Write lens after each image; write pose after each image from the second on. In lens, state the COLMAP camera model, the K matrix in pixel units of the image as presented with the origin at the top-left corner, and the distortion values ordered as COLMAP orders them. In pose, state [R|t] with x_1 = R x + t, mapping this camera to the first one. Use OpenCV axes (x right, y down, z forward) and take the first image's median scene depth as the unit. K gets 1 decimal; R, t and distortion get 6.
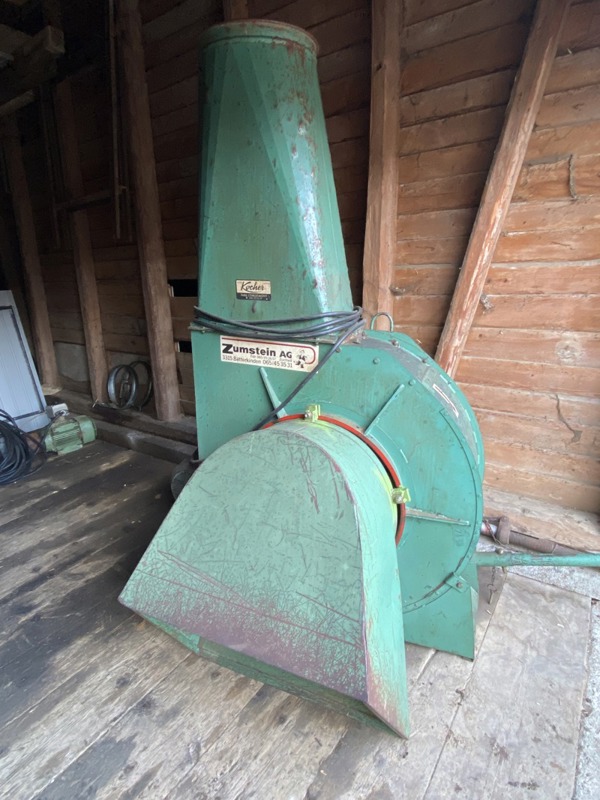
lens RADIAL K [[440.9, 0, 233.0], [0, 440.9, 414.1], [0, 0, 1]] dist [0.002658, -0.013039]
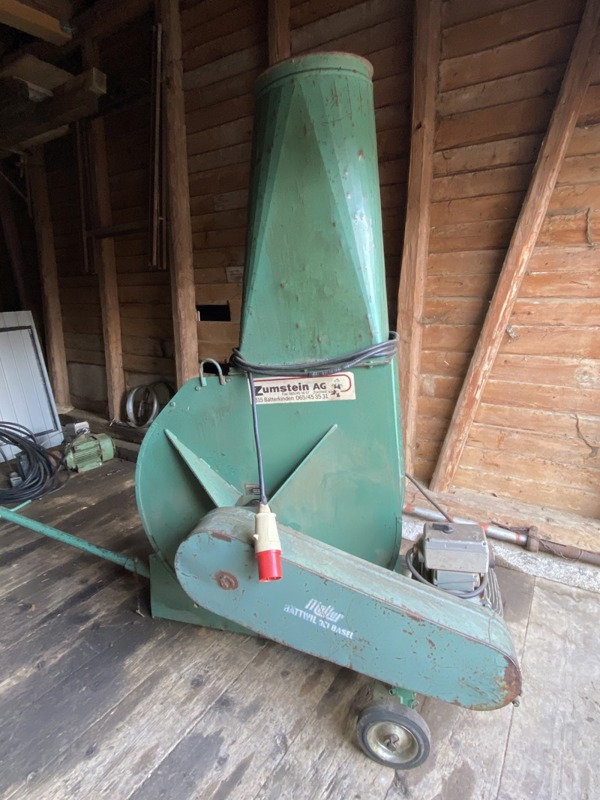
lens RADIAL K [[440.9, 0, 233.0], [0, 440.9, 414.1], [0, 0, 1]] dist [0.002658, -0.013039]
pose [[0.998473, 0.011424, 0.054050, -0.202353], [-0.008424, 0.998428, -0.055416, 0.024652], [-0.054598, 0.054876, 0.996999, -0.073810]]
